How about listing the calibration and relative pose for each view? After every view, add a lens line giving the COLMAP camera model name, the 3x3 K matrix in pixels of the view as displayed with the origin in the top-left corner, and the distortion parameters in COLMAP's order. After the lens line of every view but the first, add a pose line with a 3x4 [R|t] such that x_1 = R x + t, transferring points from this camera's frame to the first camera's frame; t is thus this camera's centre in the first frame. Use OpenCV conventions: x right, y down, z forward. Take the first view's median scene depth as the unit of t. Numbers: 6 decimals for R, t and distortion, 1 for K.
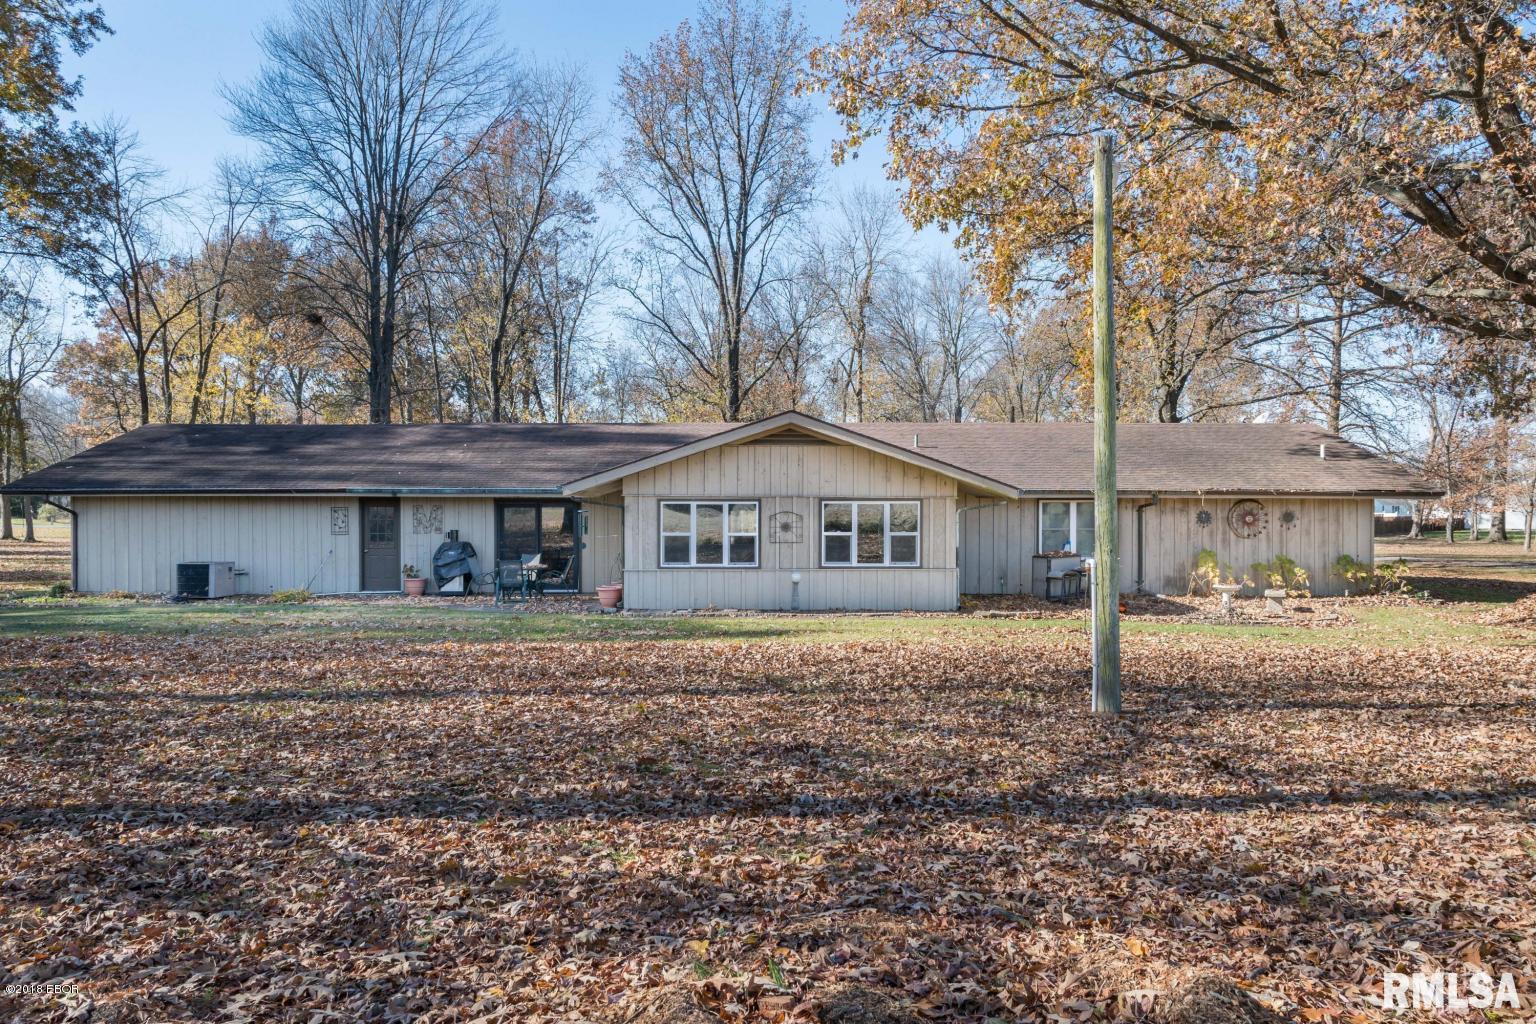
lens RADIAL K [[1057.9, 0, 768.0], [0, 1057.9, 512.0], [0, 0, 1]] dist [0.004701, 0.000882]
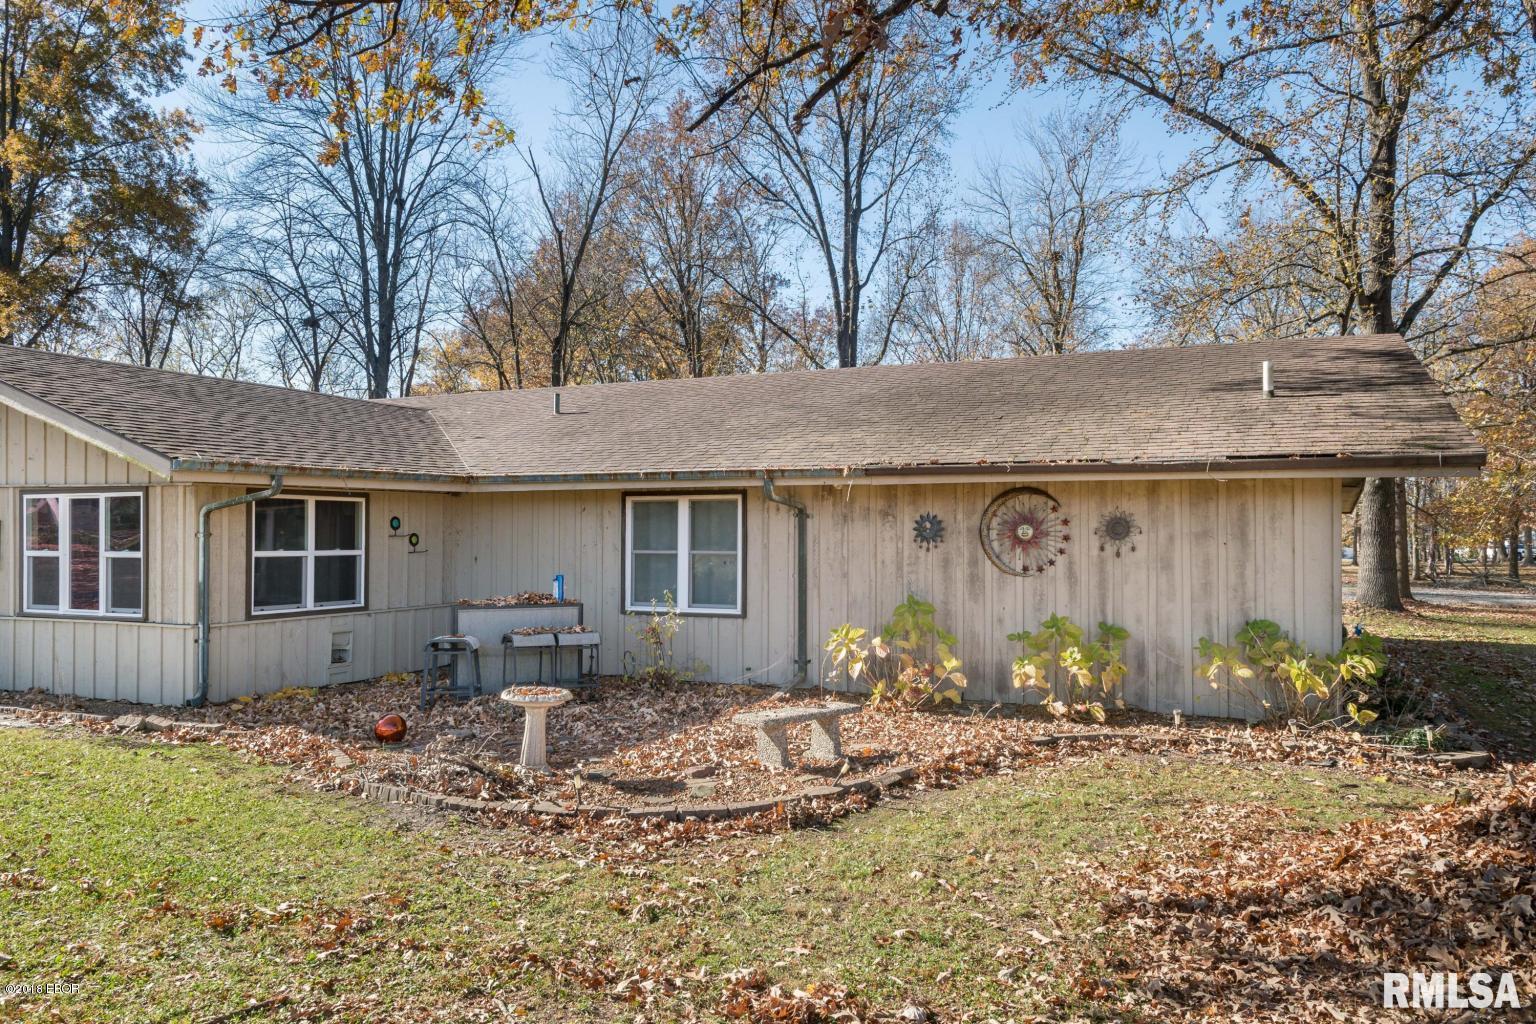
lens RADIAL K [[1095.3, 0, 768.0], [0, 1095.3, 512.0], [0, 0, 1]] dist [-0.002362, -0.000893]
pose [[0.912999, -0.009300, -0.407856, 0.560958], [-0.003820, 0.999501, -0.031341, 0.013389], [0.407944, 0.030172, 0.912508, 0.553638]]
